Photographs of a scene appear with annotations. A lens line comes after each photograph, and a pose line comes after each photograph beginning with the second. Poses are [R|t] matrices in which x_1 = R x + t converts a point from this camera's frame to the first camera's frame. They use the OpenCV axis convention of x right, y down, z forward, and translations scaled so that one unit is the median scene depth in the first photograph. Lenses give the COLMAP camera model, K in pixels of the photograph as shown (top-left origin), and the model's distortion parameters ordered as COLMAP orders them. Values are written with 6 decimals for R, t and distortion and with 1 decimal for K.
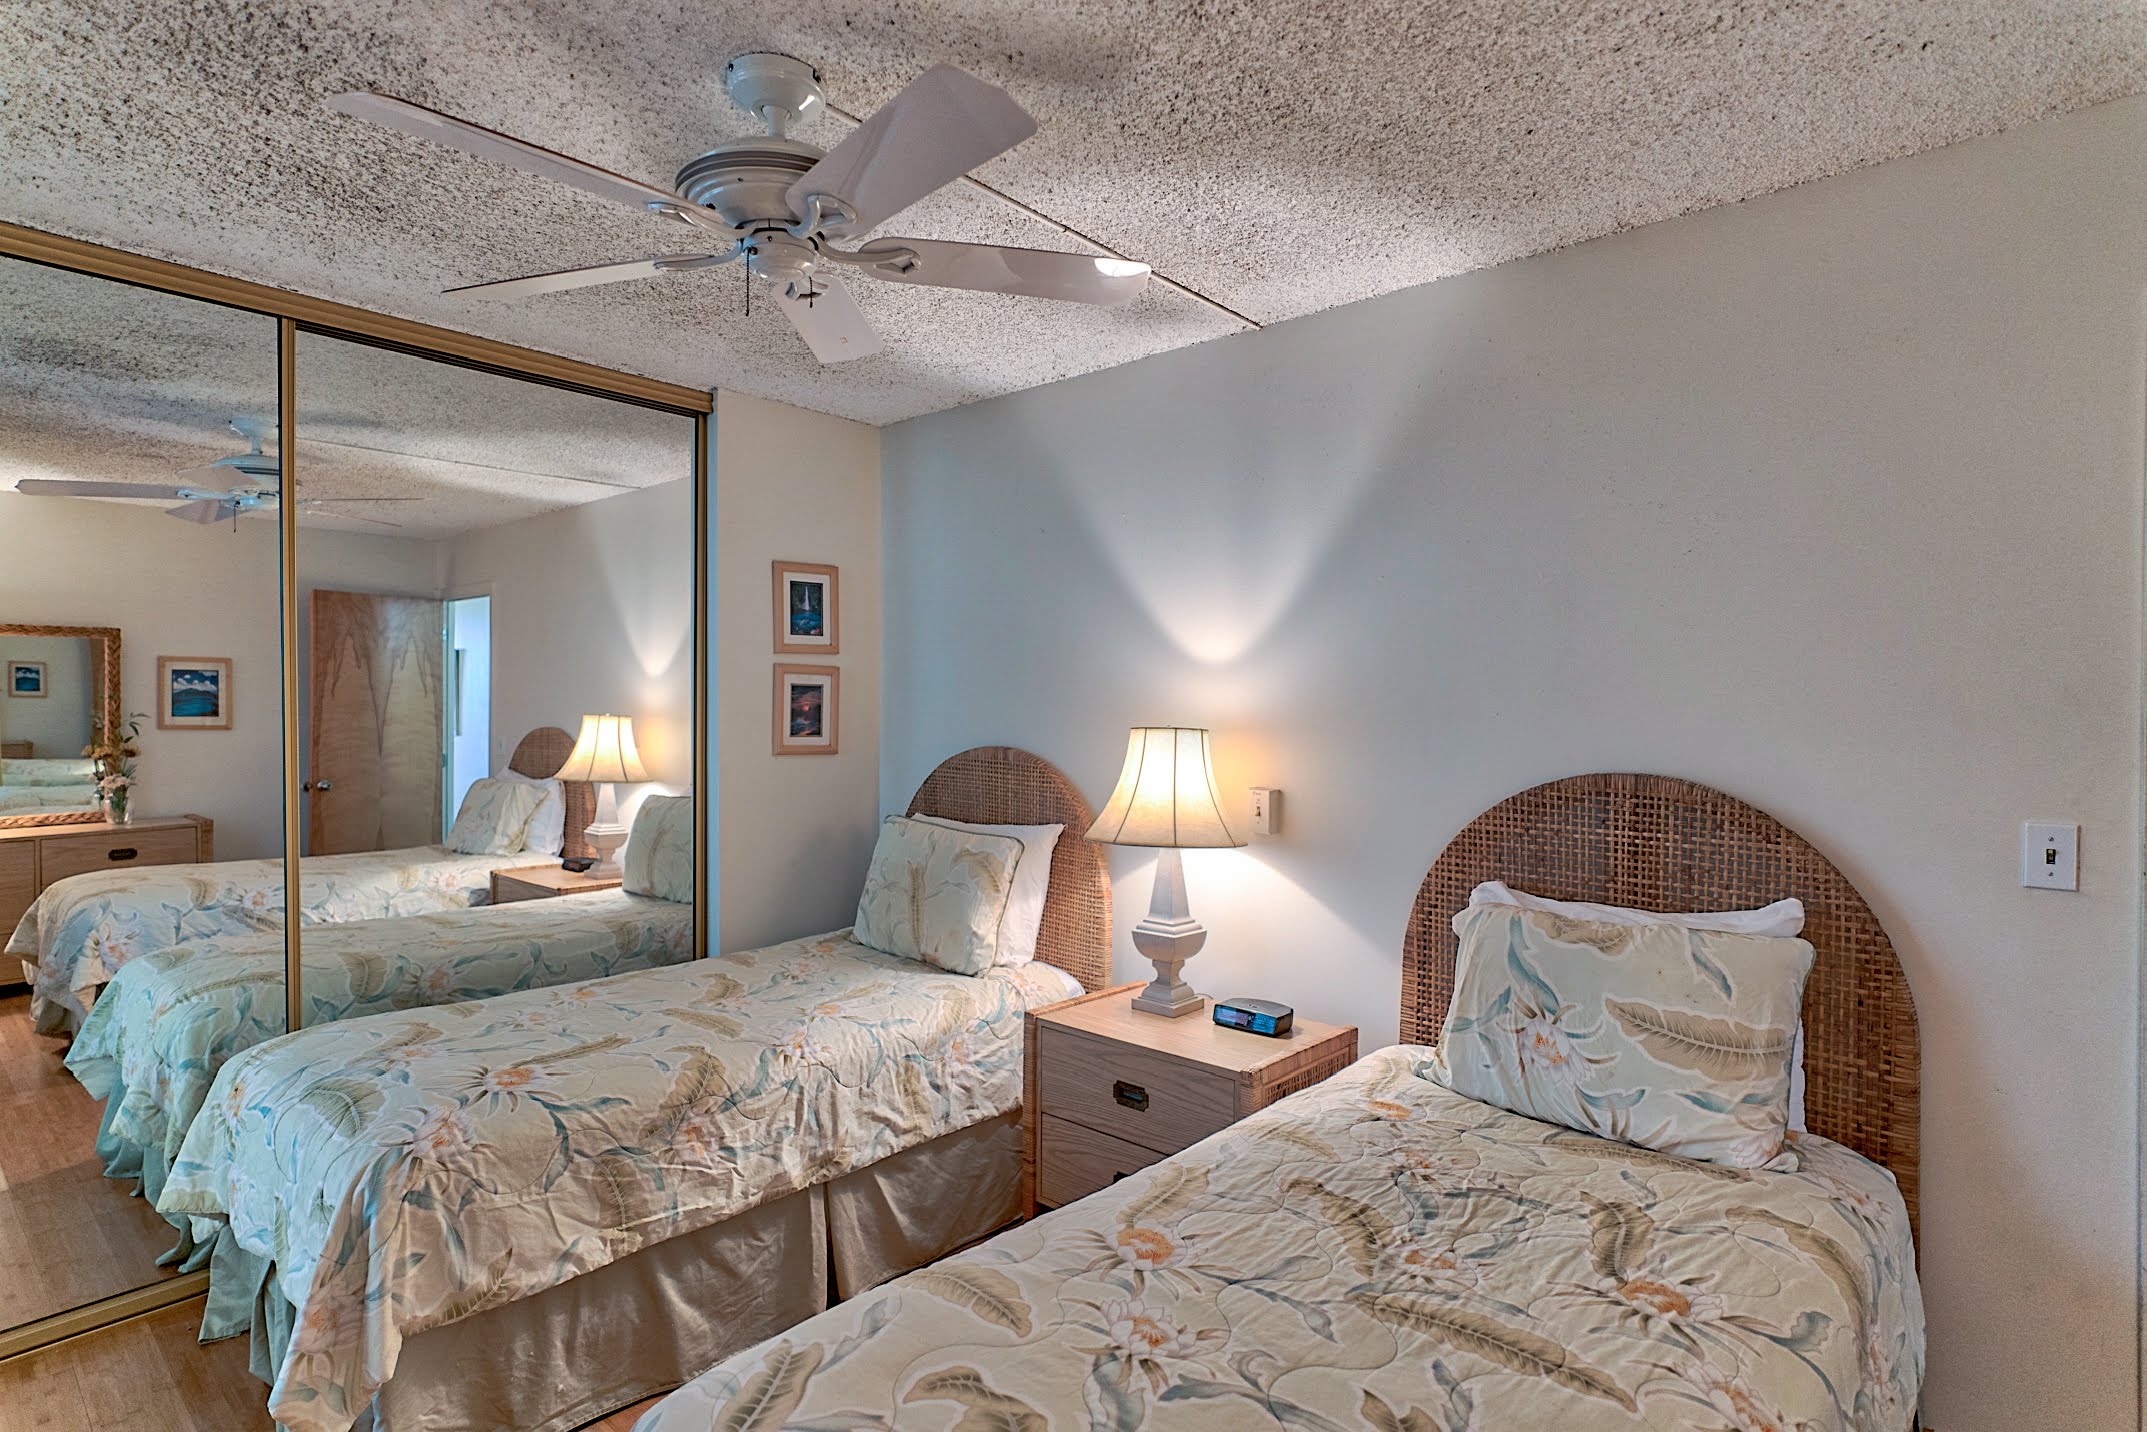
lens RADIAL K [[1097.5, 0, 1075.4], [0, 1097.5, 710.8], [0, 0, 1]] dist [0.001373, 0.001269]
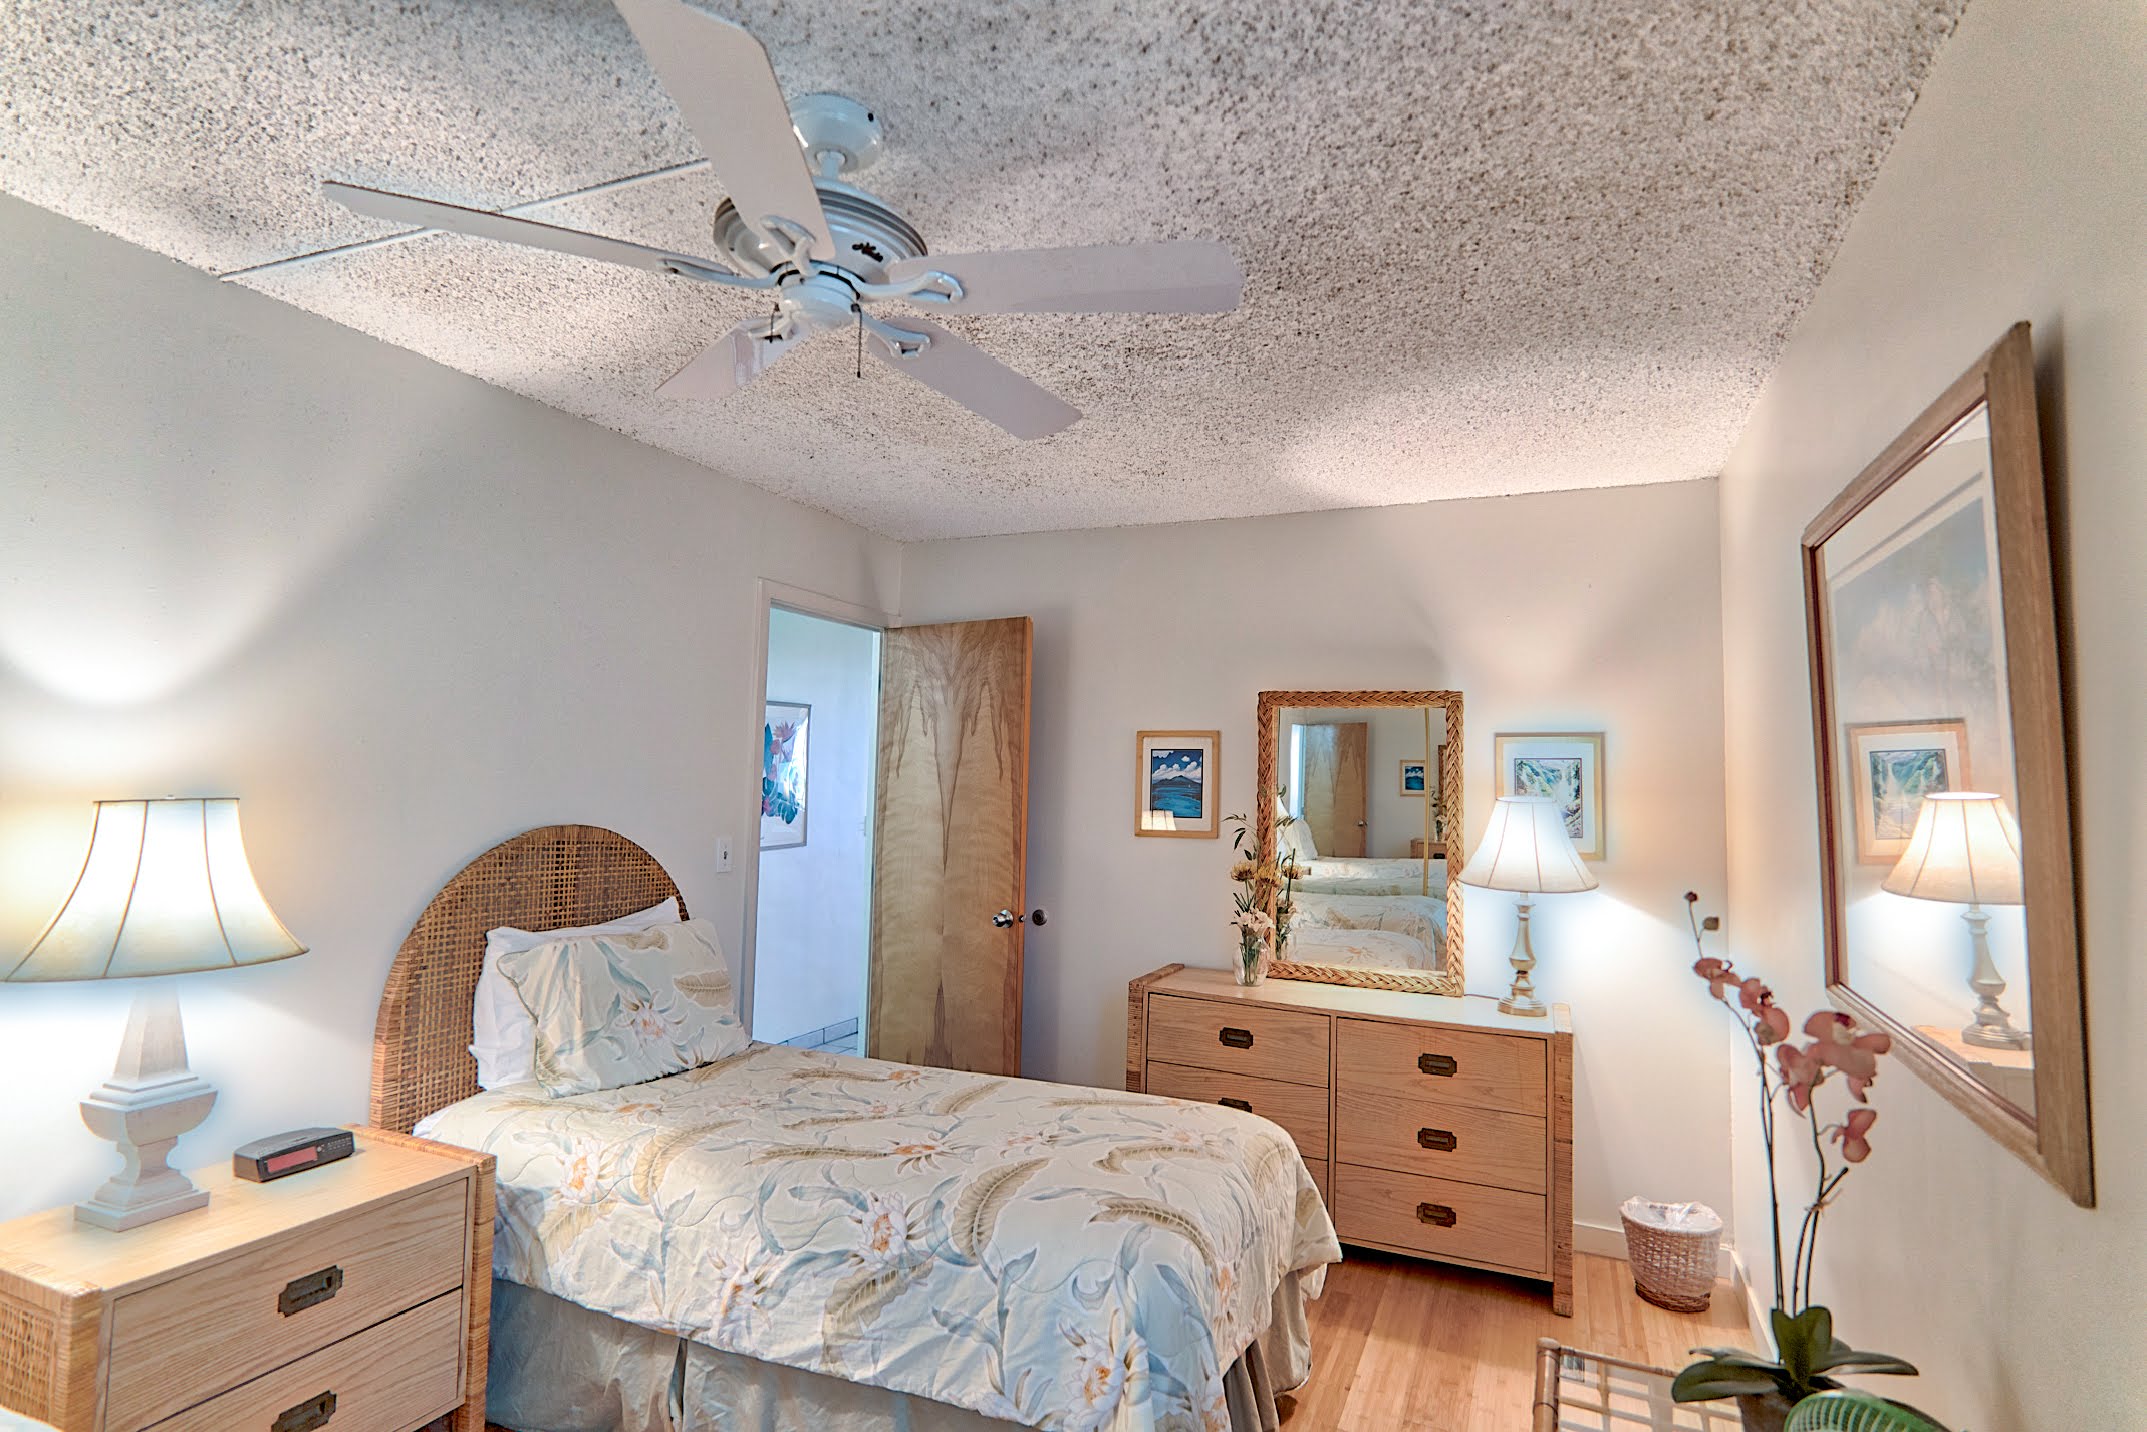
lens RADIAL K [[1104.6, 0, 1069.8], [0, 1104.6, 711.7], [0, 0, 1]] dist [-0.000887, 0.000808]
pose [[-0.307731, 0.051117, 0.950099, -0.941894], [-0.020974, 0.997949, -0.060485, -0.011867], [-0.951242, -0.038541, -0.306028, 0.833655]]
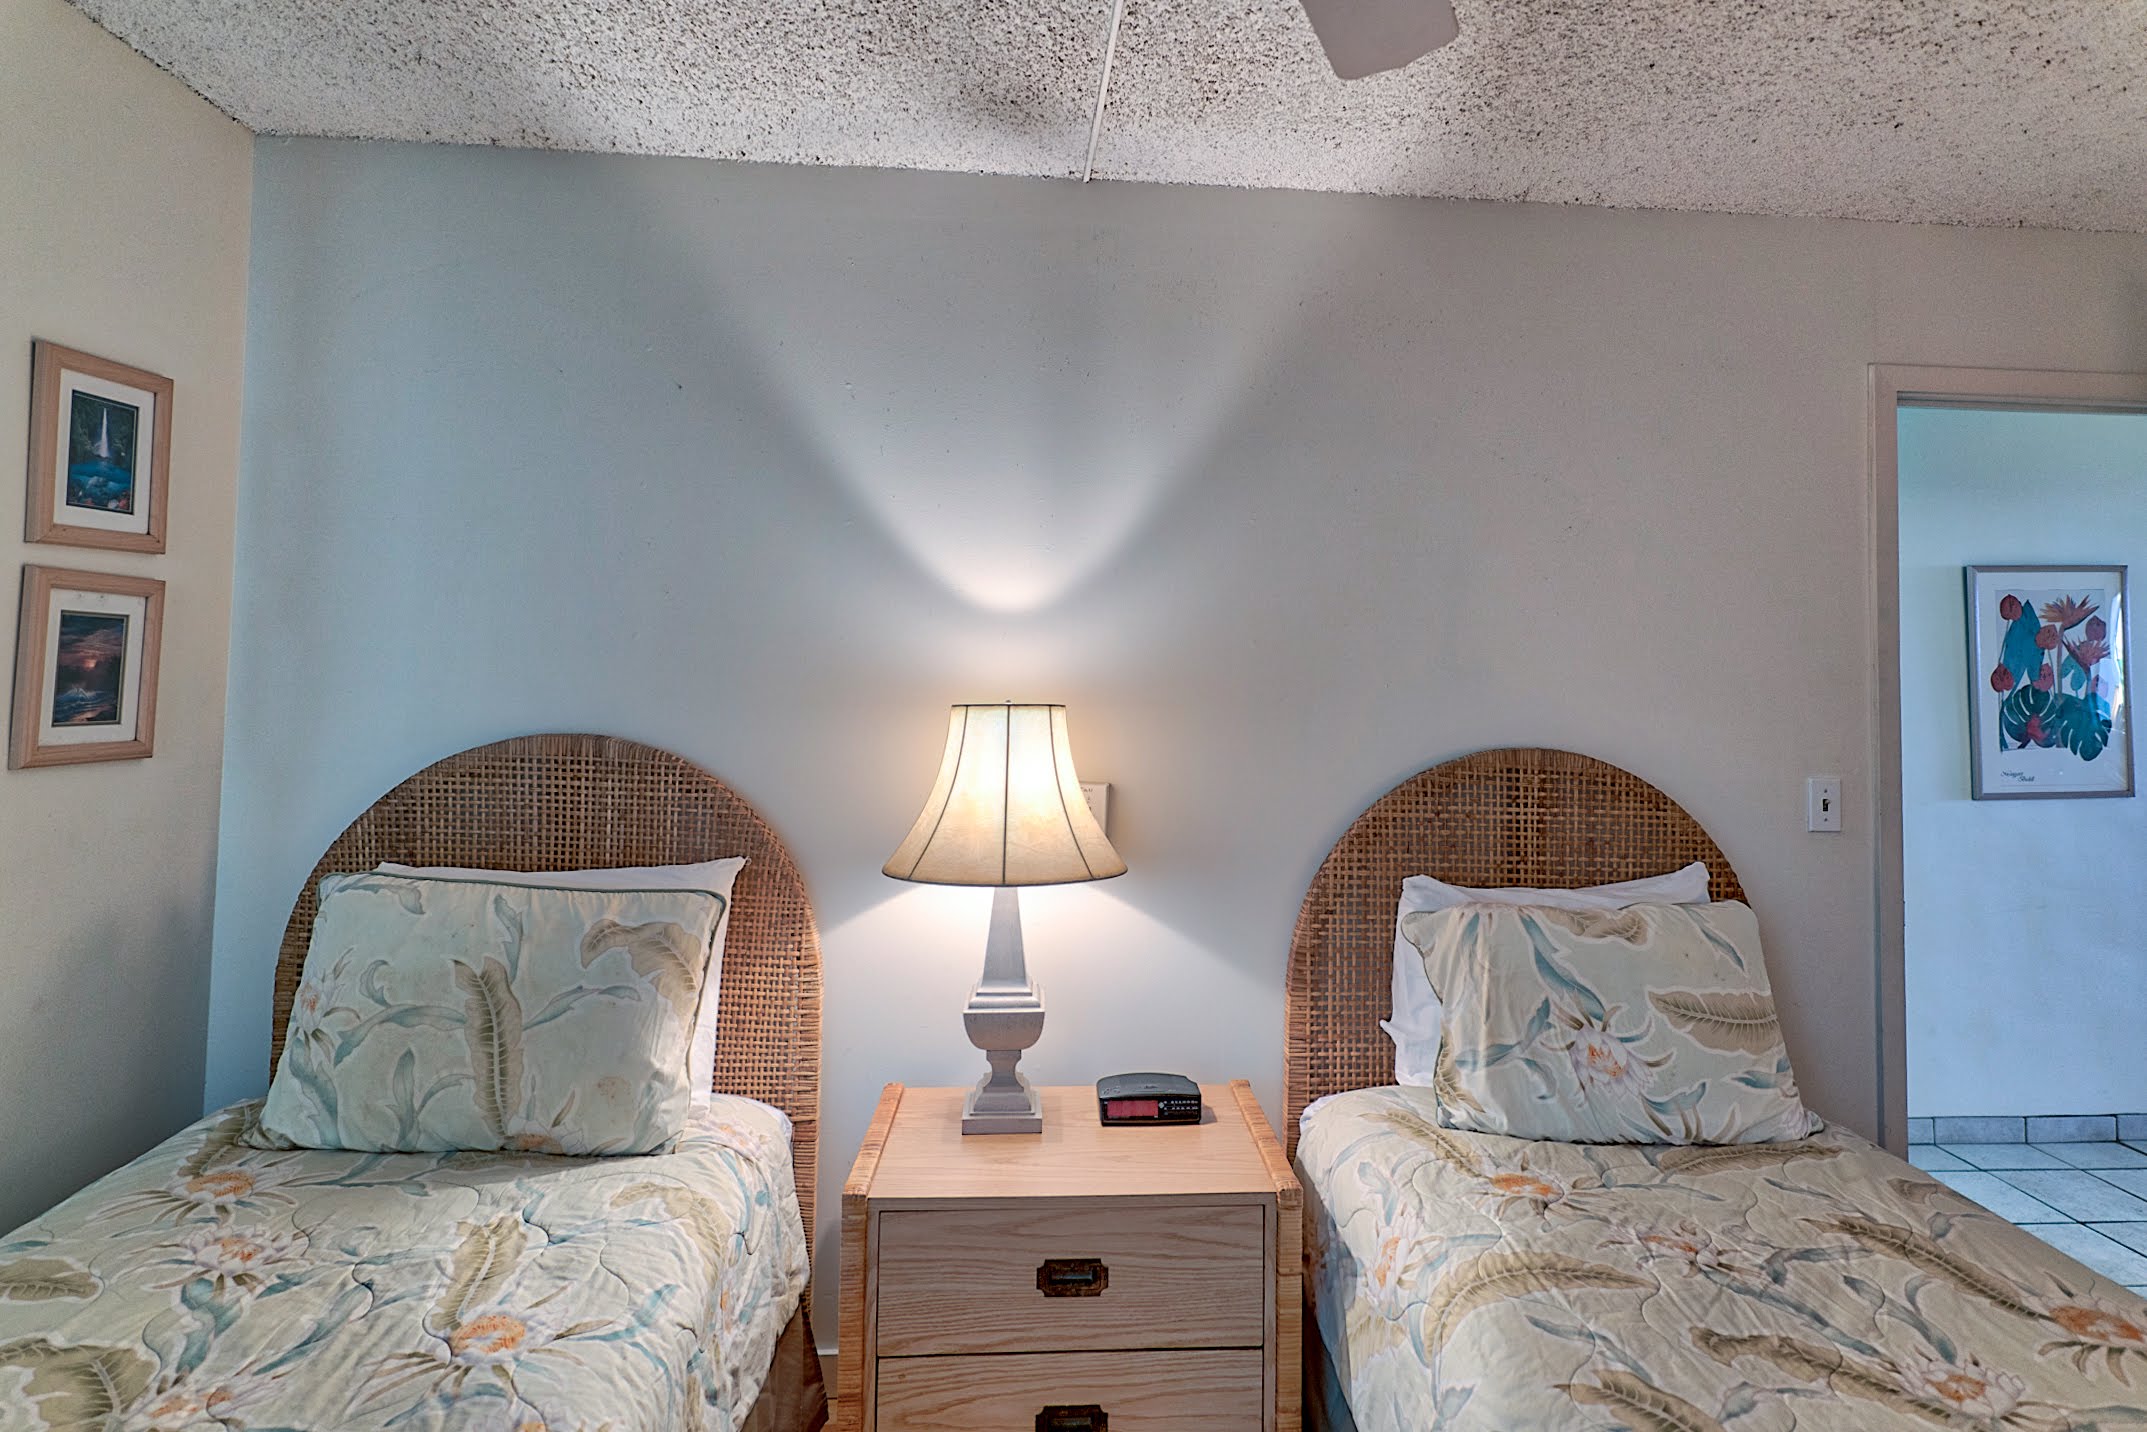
lens RADIAL K [[1122.6, 0, 1128.3], [0, 1122.6, 615.2], [0, 0, 1]] dist [-0.002154, 0.002396]
pose [[0.690429, 0.043040, 0.722119, -0.464667], [-0.011655, 0.998761, -0.048385, -0.008532], [-0.723306, 0.024990, 0.690075, 0.564052]]
